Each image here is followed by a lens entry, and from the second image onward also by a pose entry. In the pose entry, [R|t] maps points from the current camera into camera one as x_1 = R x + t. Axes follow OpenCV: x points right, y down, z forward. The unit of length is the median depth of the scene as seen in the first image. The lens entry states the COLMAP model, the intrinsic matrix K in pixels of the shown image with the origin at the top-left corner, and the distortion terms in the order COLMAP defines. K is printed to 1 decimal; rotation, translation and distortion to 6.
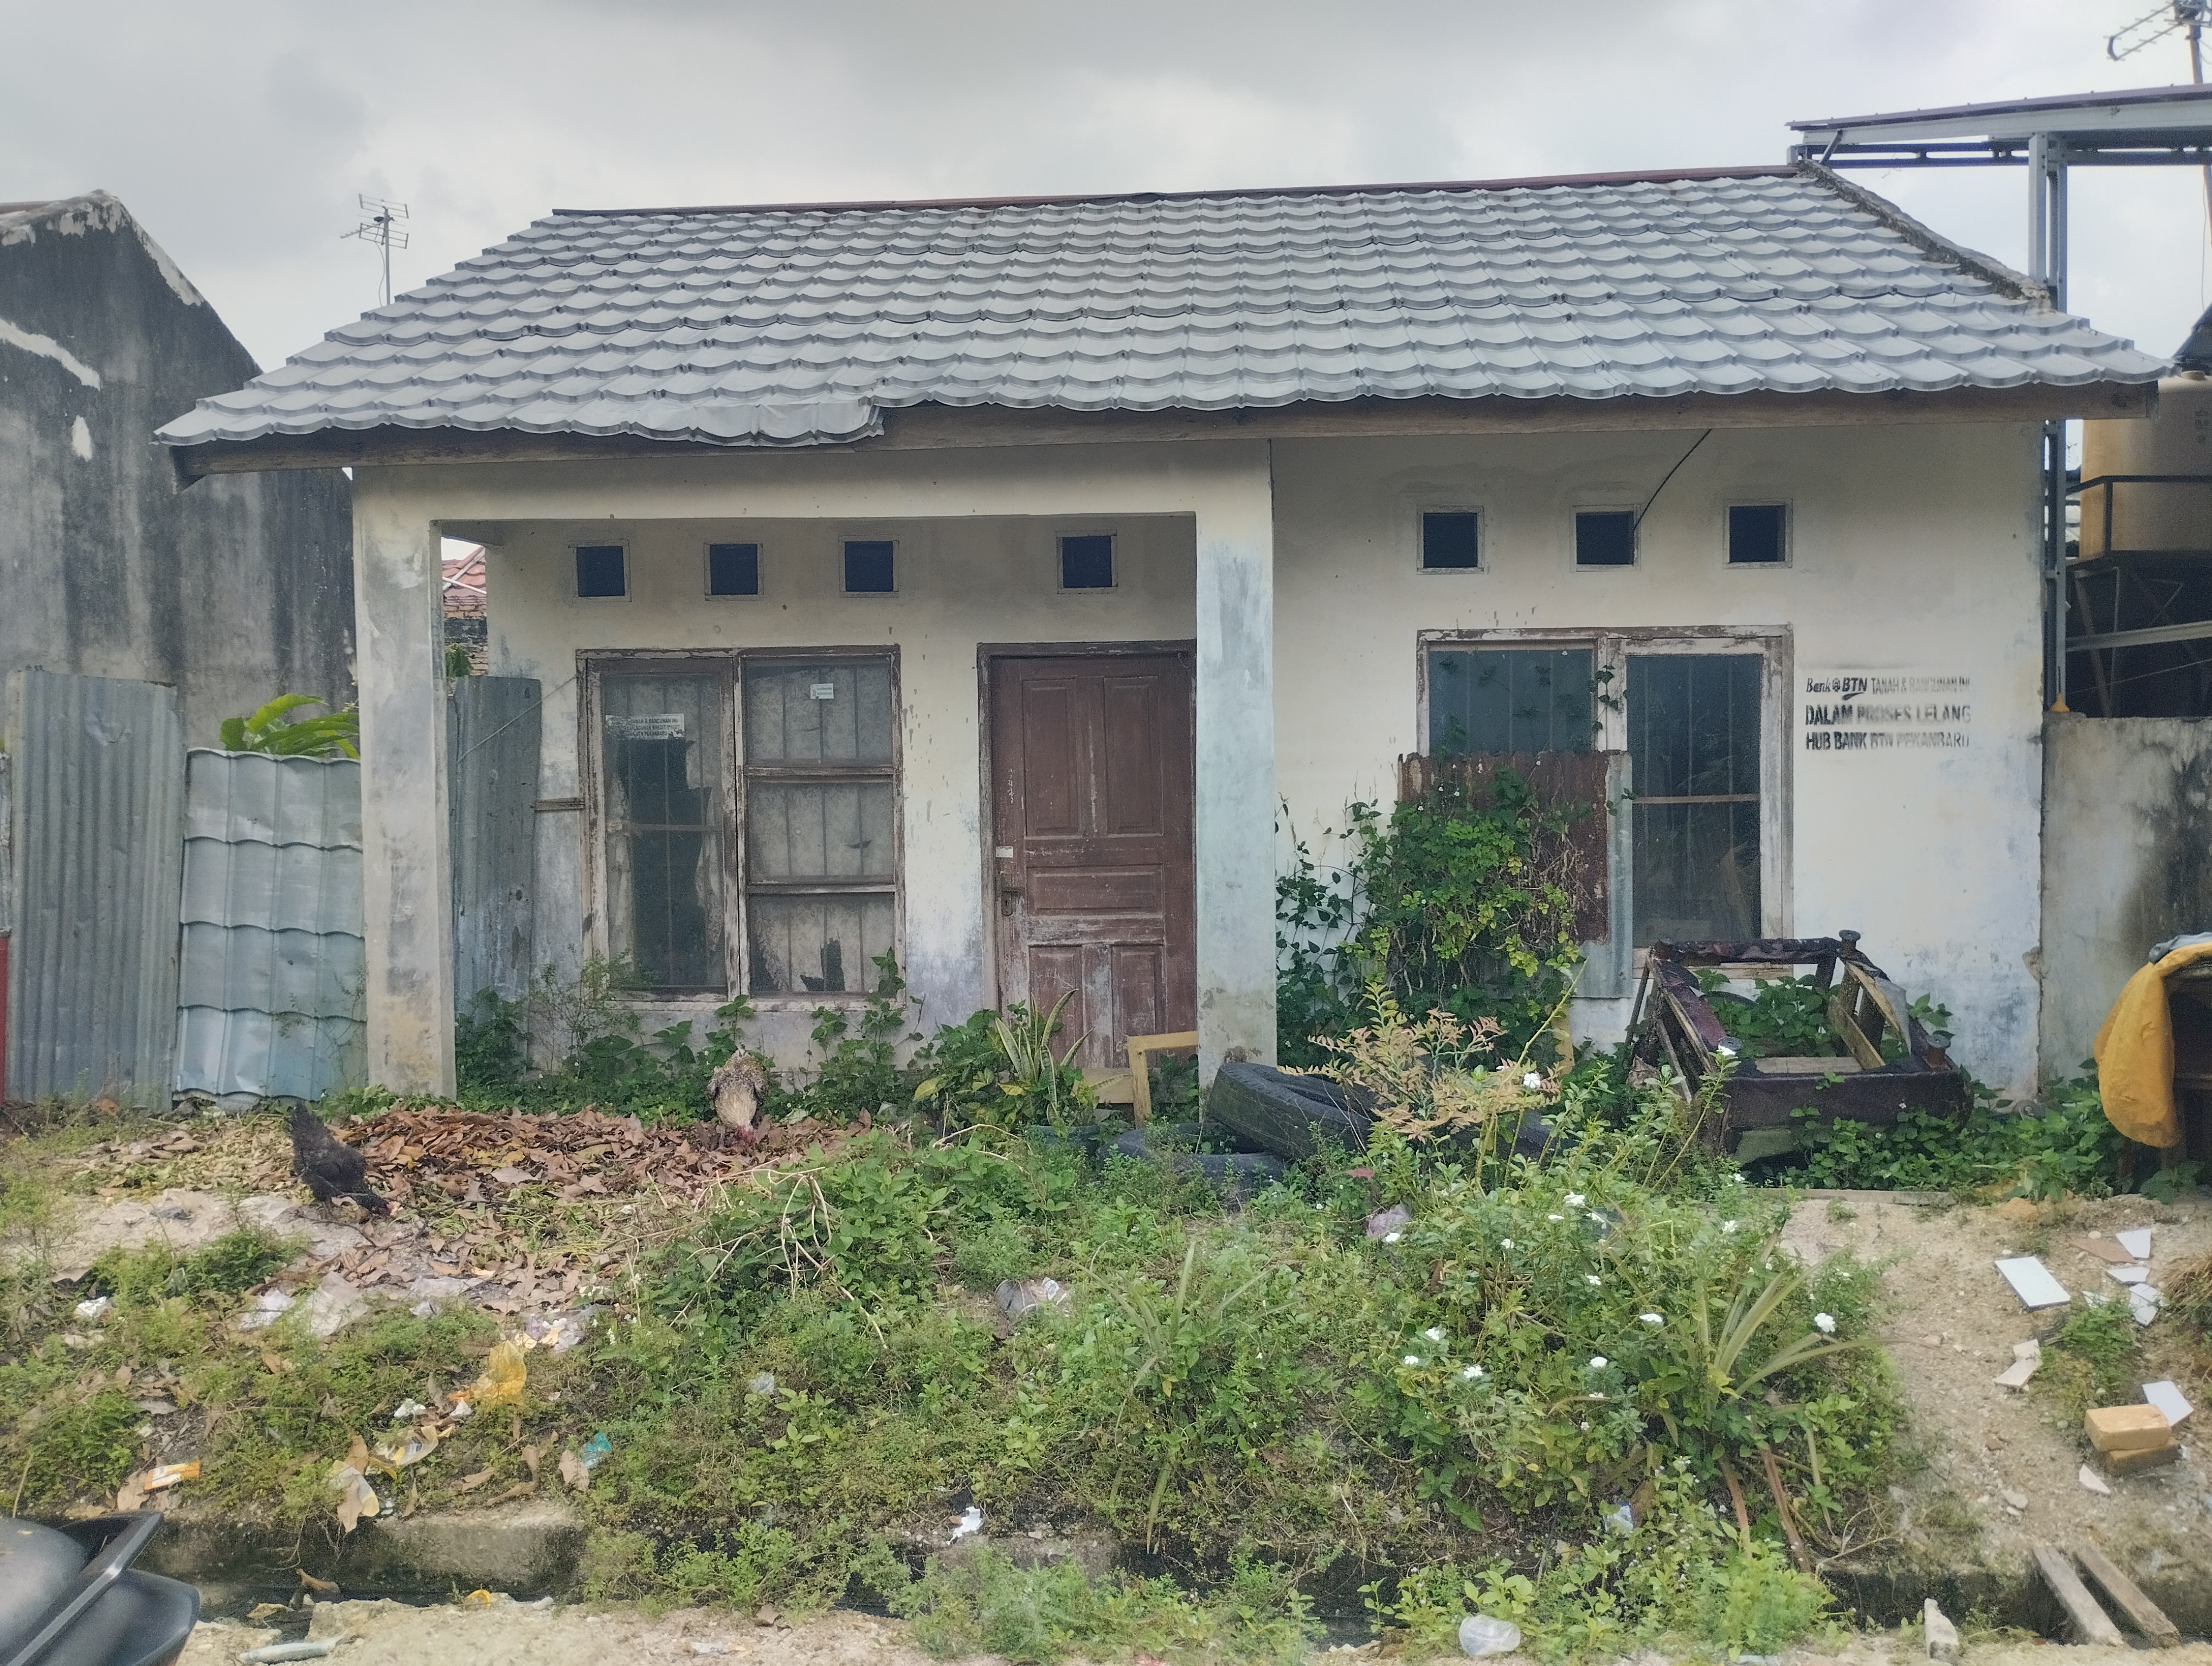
lens RADIAL K [[1896.9, 0, 1106.0], [0, 1896.9, 833.0], [0, 0, 1]] dist [0.064942, -0.103592]
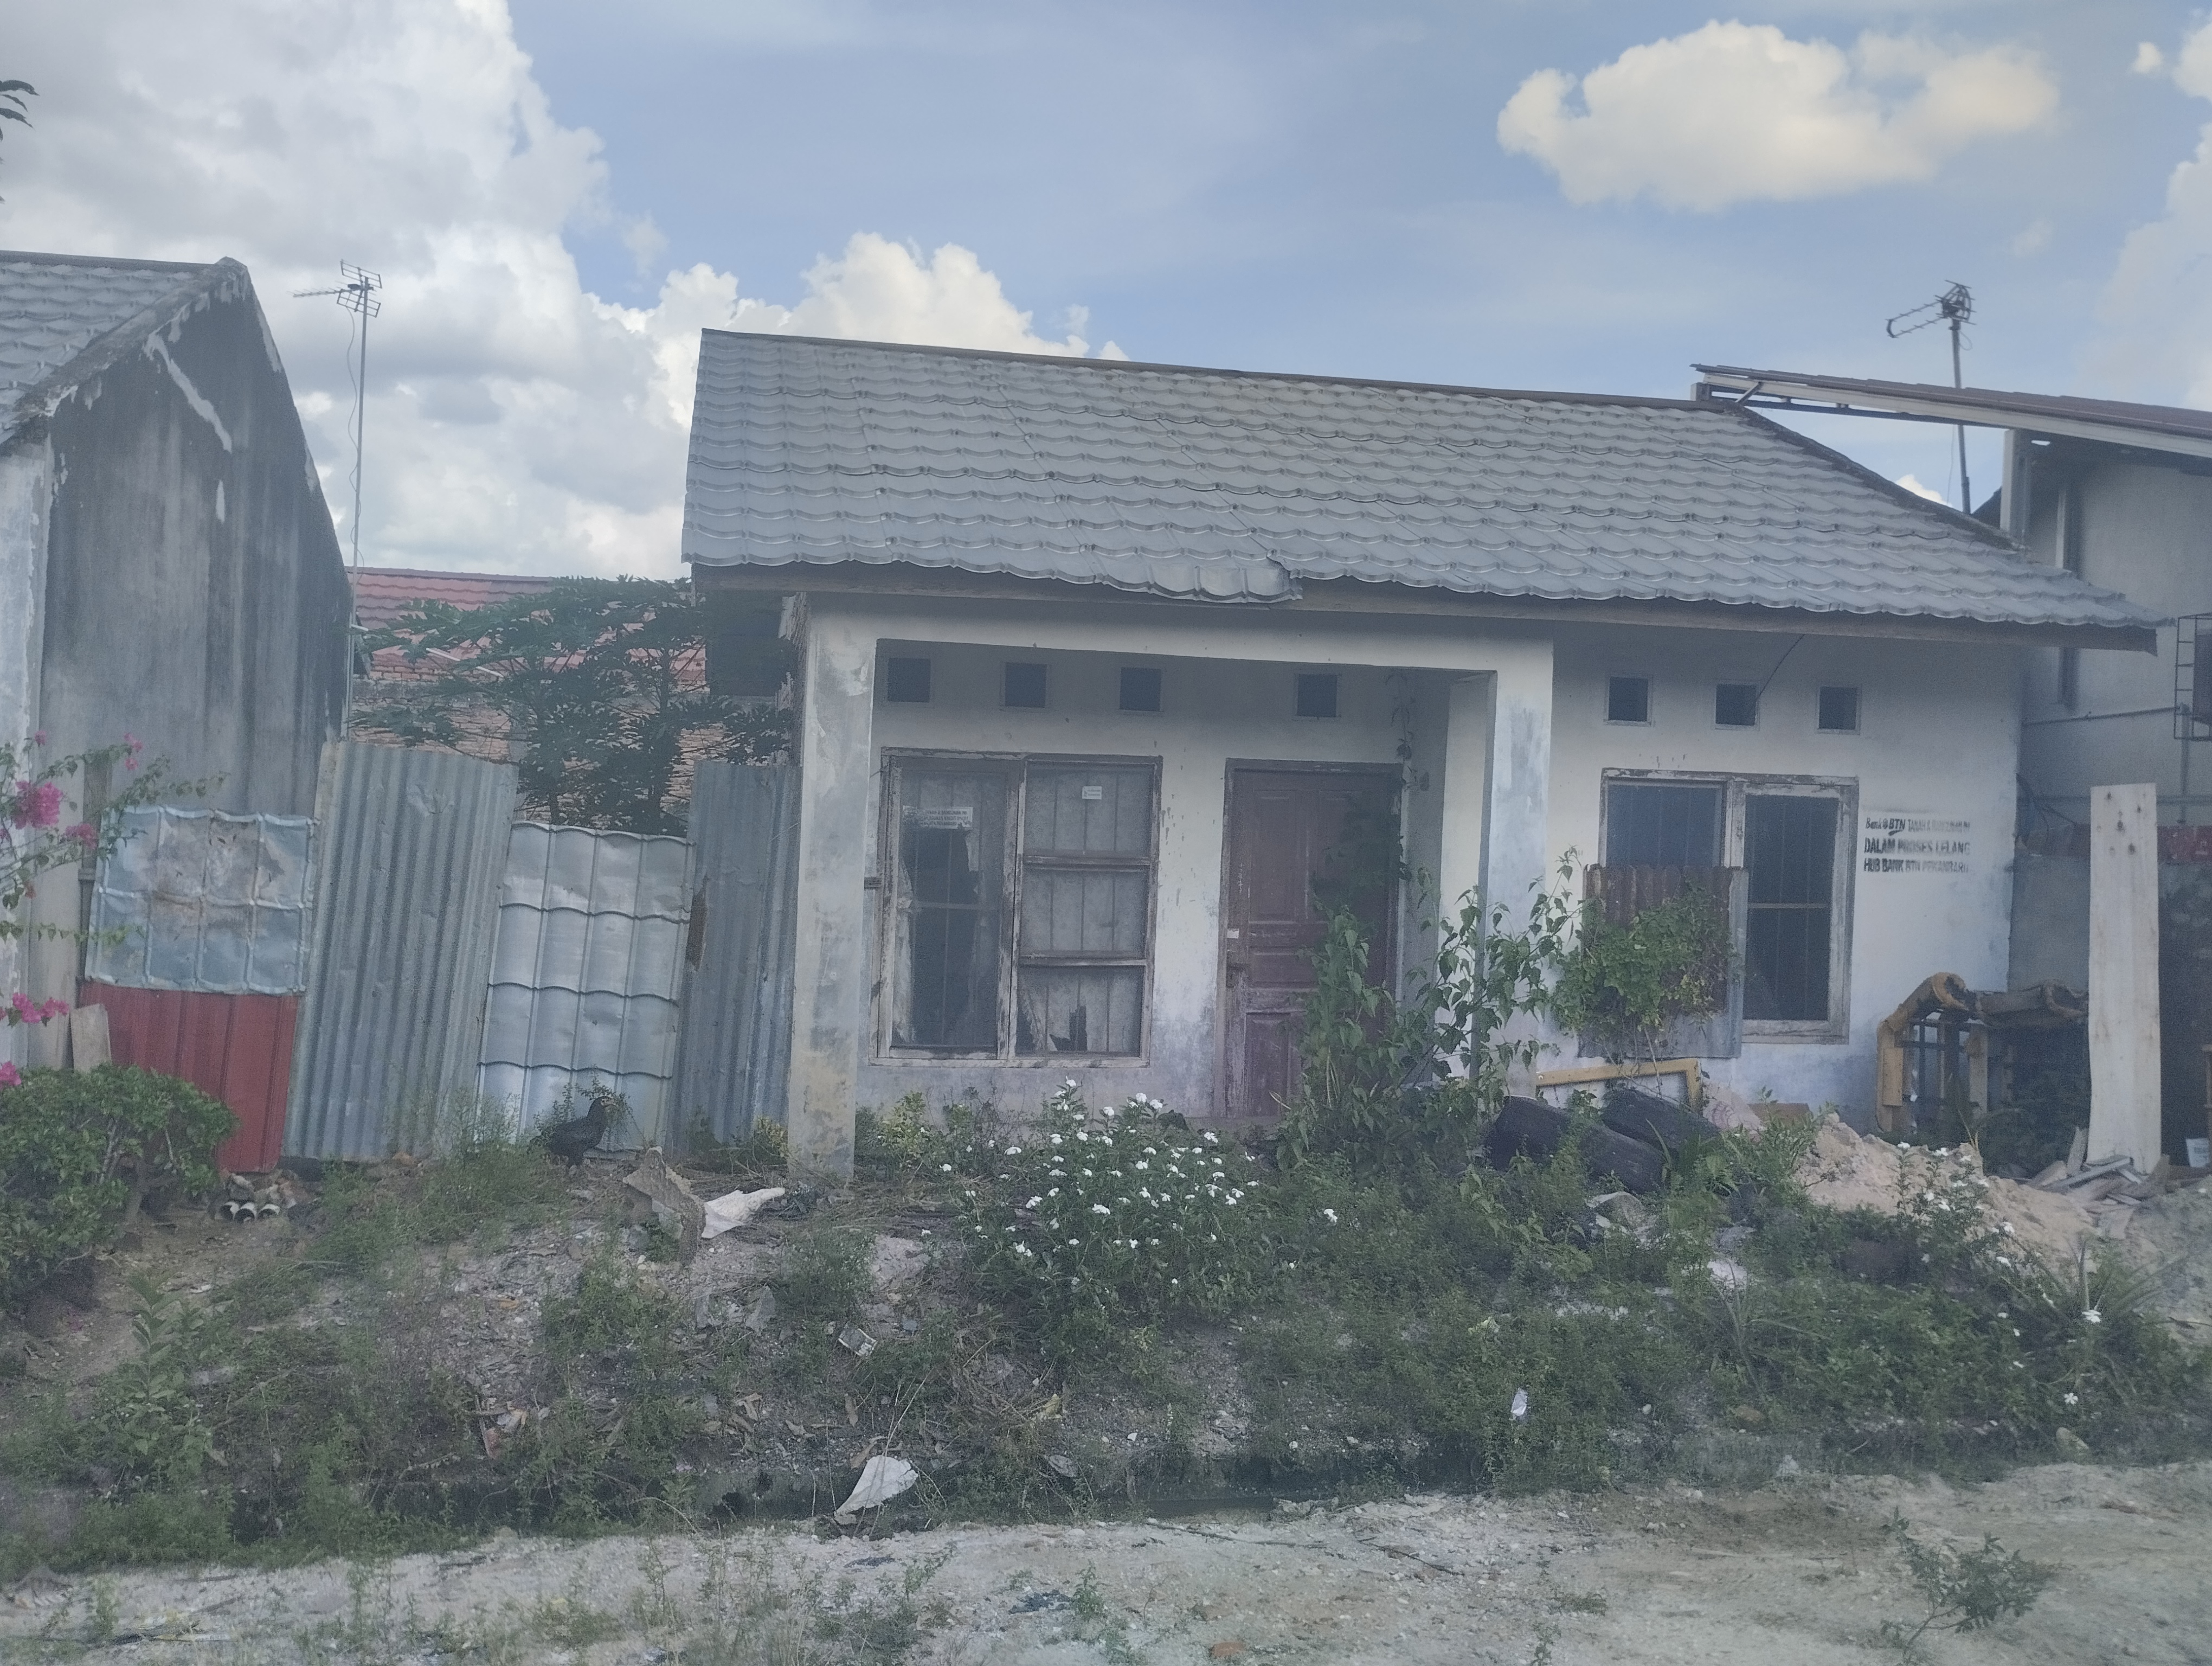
lens RADIAL K [[1896.9, 0, 1106.0], [0, 1896.9, 833.0], [0, 0, 1]] dist [0.064942, -0.103592]
pose [[0.959827, 0.035583, 0.278326, -0.468544], [-0.024835, 0.998807, -0.042051, -0.001037], [-0.279490, 0.033450, 0.959566, -0.120365]]
